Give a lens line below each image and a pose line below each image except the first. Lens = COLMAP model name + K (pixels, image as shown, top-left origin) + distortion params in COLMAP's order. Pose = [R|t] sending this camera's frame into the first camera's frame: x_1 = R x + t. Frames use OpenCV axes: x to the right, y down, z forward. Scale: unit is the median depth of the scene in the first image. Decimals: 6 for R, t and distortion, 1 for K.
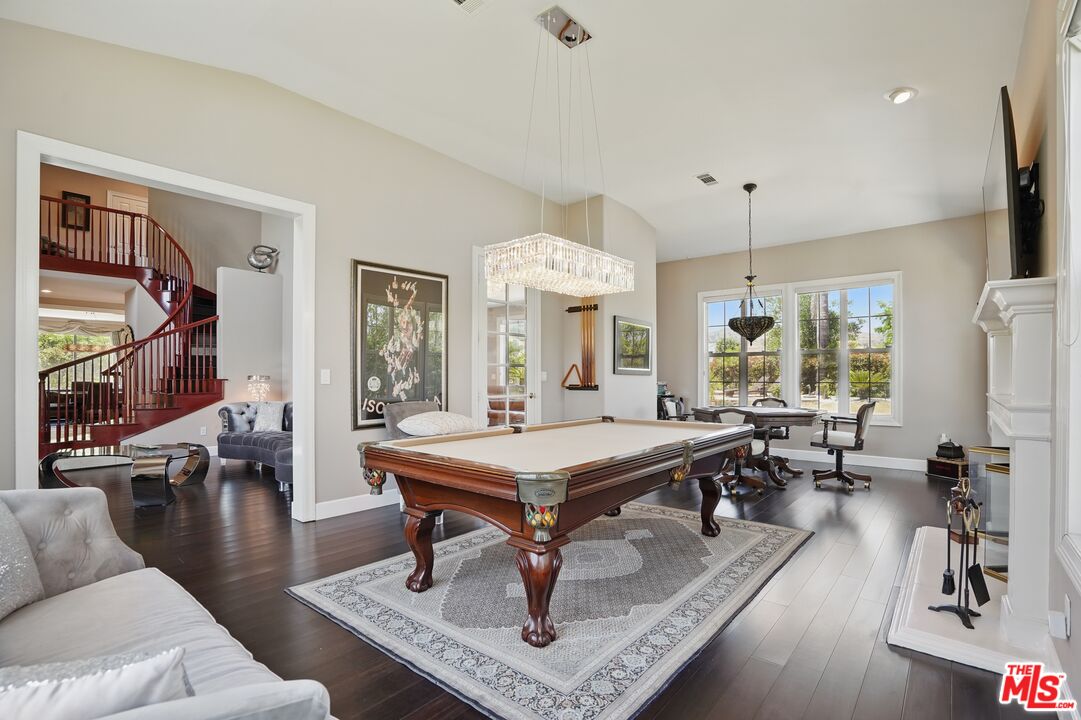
lens RADIAL K [[507.0, 0, 537.4], [0, 507.0, 366.2], [0, 0, 1]] dist [-0.067128, 0.025995]
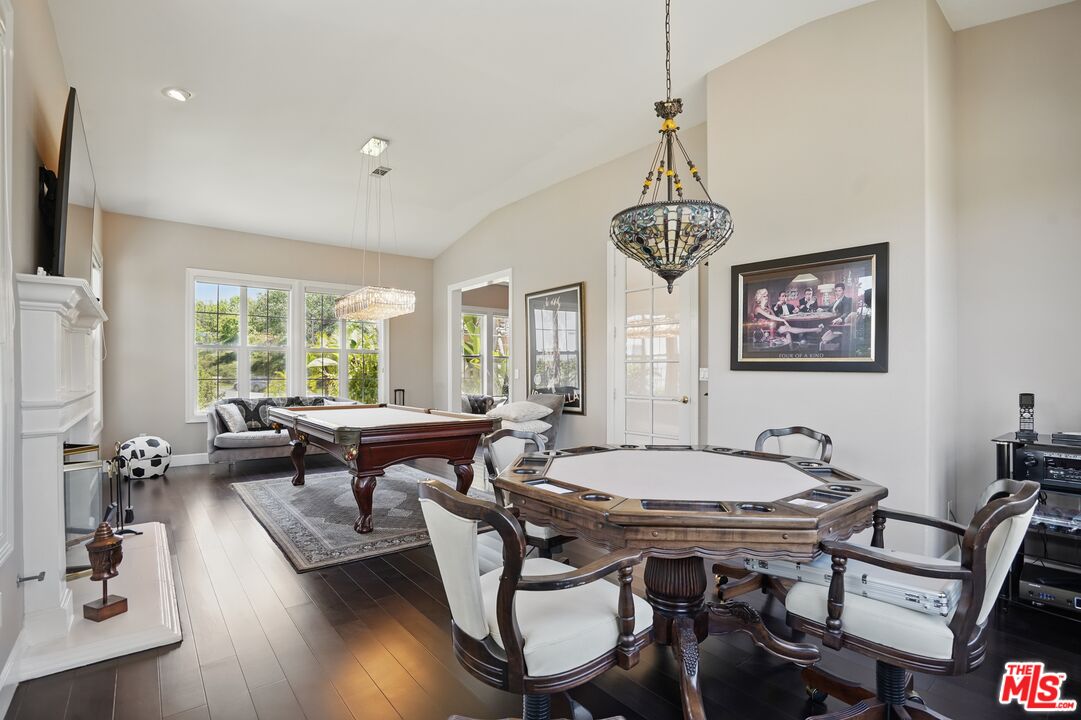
lens RADIAL K [[507.0, 0, 537.4], [0, 507.0, 366.2], [0, 0, 1]] dist [-0.067128, 0.025995]
pose [[-0.185686, -0.017820, -0.982448, 1.153413], [0.011597, 0.999726, -0.020325, 0.030771], [0.982541, -0.015167, -0.185428, 1.393333]]
